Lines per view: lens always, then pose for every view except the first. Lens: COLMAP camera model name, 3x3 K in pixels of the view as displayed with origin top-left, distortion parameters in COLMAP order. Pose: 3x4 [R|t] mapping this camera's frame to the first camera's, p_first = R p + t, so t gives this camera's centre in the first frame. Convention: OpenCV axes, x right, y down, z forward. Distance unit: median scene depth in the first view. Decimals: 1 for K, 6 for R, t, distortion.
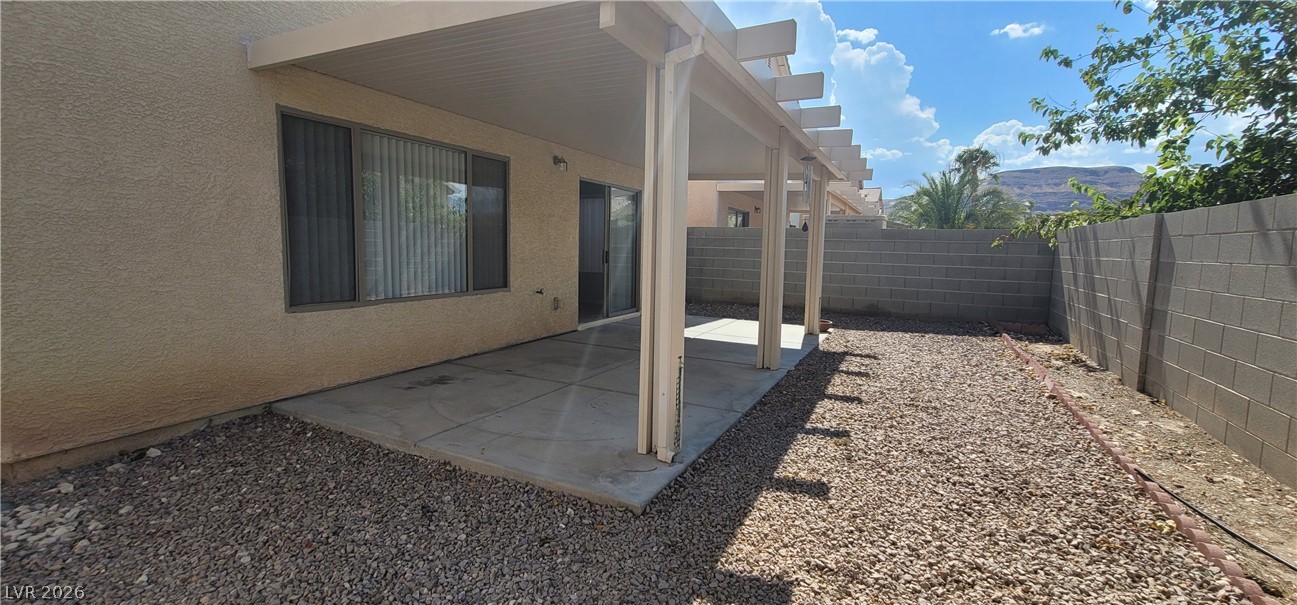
lens RADIAL K [[529.6, 0, 651.9], [0, 529.6, 296.7], [0, 0, 1]] dist [-0.009114, 0.004907]
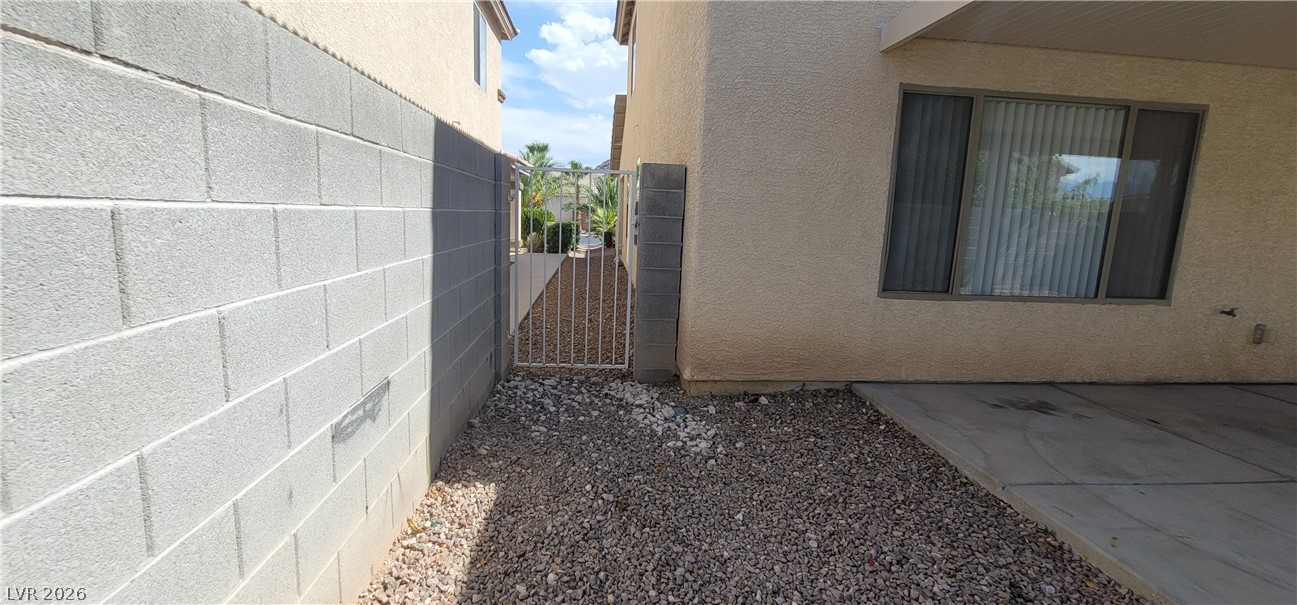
lens RADIAL K [[529.6, 0, 651.9], [0, 529.6, 296.7], [0, 0, 1]] dist [-0.009114, 0.004907]
pose [[0.536812, 0.128600, -0.833844, -0.109598], [-0.111066, 0.990486, 0.081256, -0.004510], [0.836360, 0.048993, 0.545987, 0.121167]]
